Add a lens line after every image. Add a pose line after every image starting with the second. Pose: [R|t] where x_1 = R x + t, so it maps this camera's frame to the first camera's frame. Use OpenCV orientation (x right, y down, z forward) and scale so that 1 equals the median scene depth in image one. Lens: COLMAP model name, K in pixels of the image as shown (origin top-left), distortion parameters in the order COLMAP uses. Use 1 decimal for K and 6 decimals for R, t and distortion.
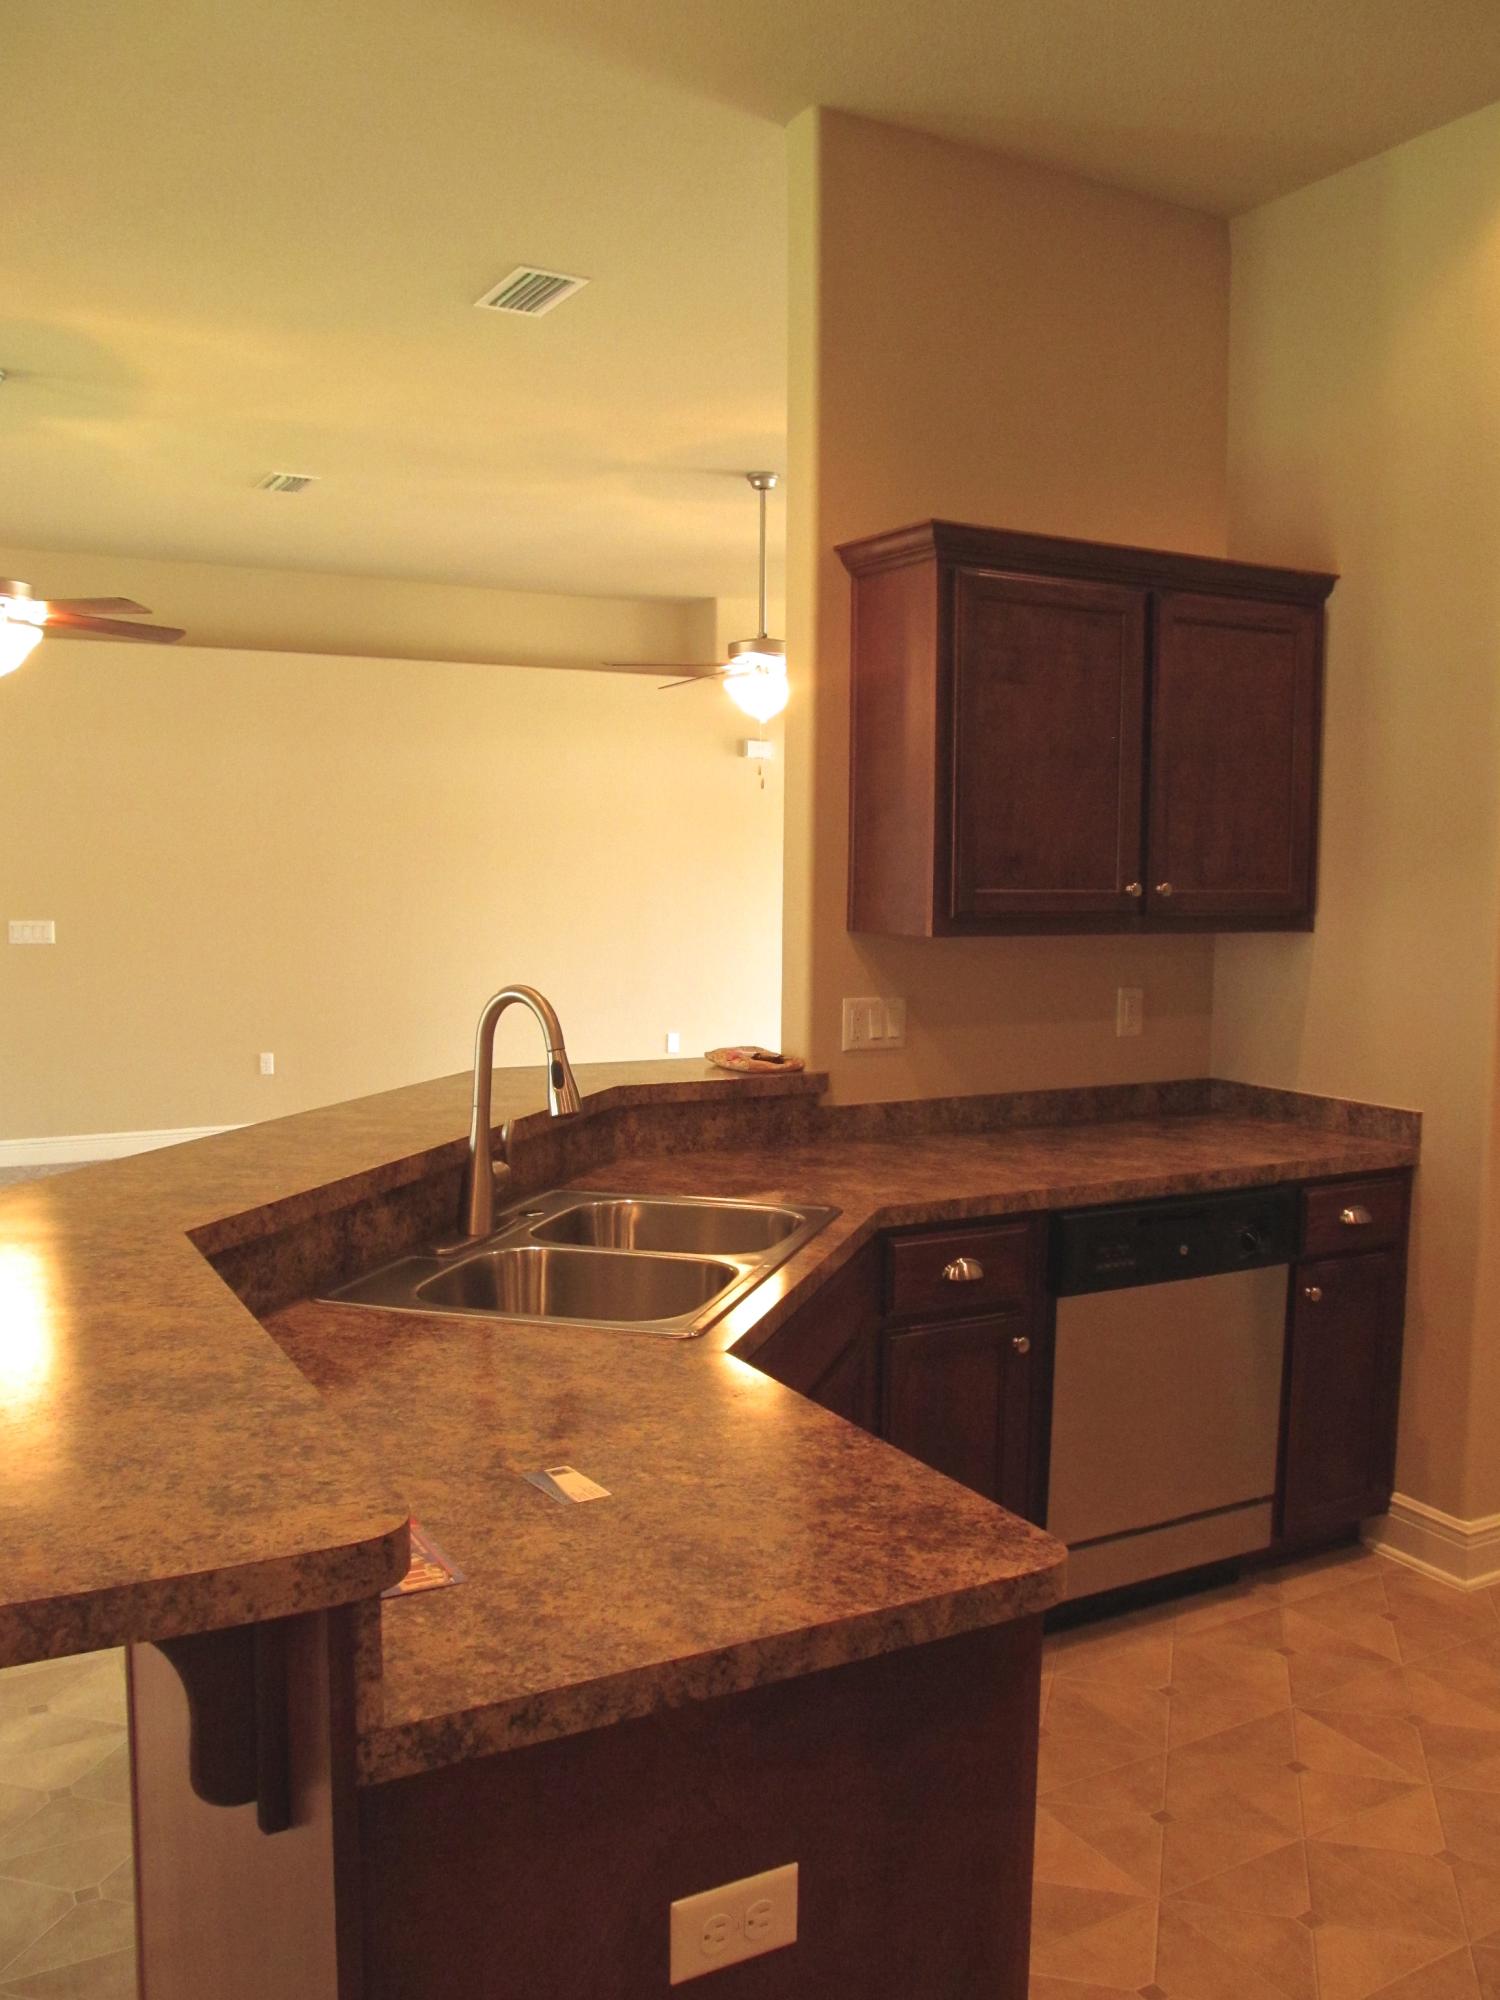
lens RADIAL K [[1658.4, 0, 765.4], [0, 1658.4, 992.0], [0, 0, 1]] dist [-0.052512, 0.013025]
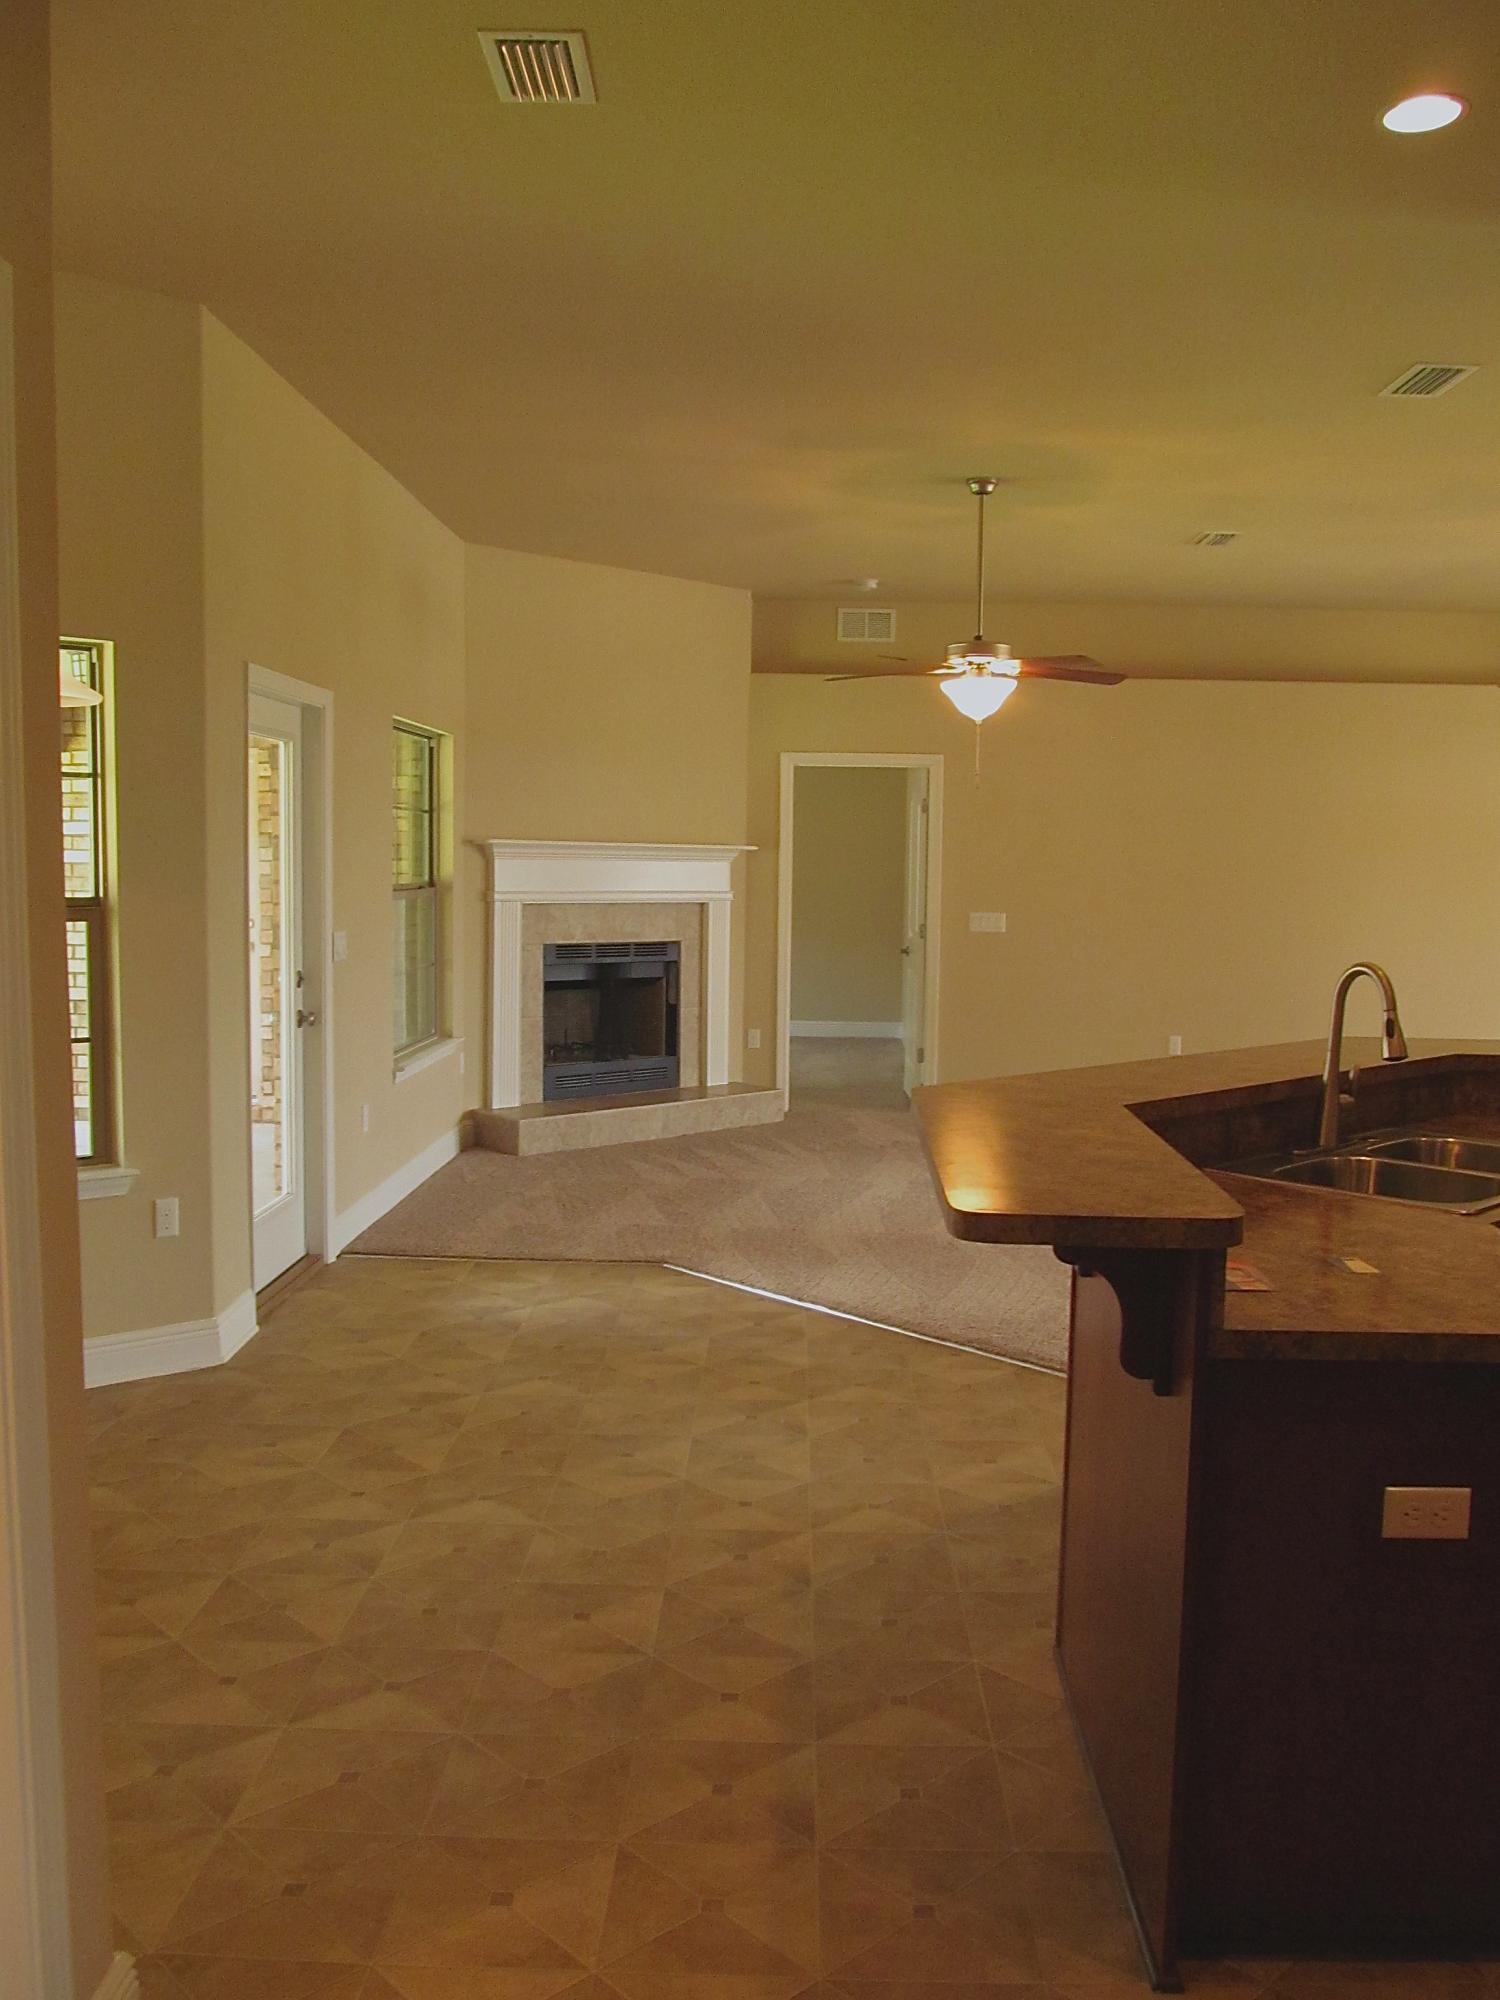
lens RADIAL K [[1658.5, 0, 762.7], [0, 1658.5, 1007.8], [0, 0, 1]] dist [-0.067234, 0.023243]
pose [[0.857449, 0.052675, -0.511866, 0.119217], [-0.049093, 0.998583, 0.020524, 0.029834], [0.512222, 0.007531, 0.858820, -0.409876]]
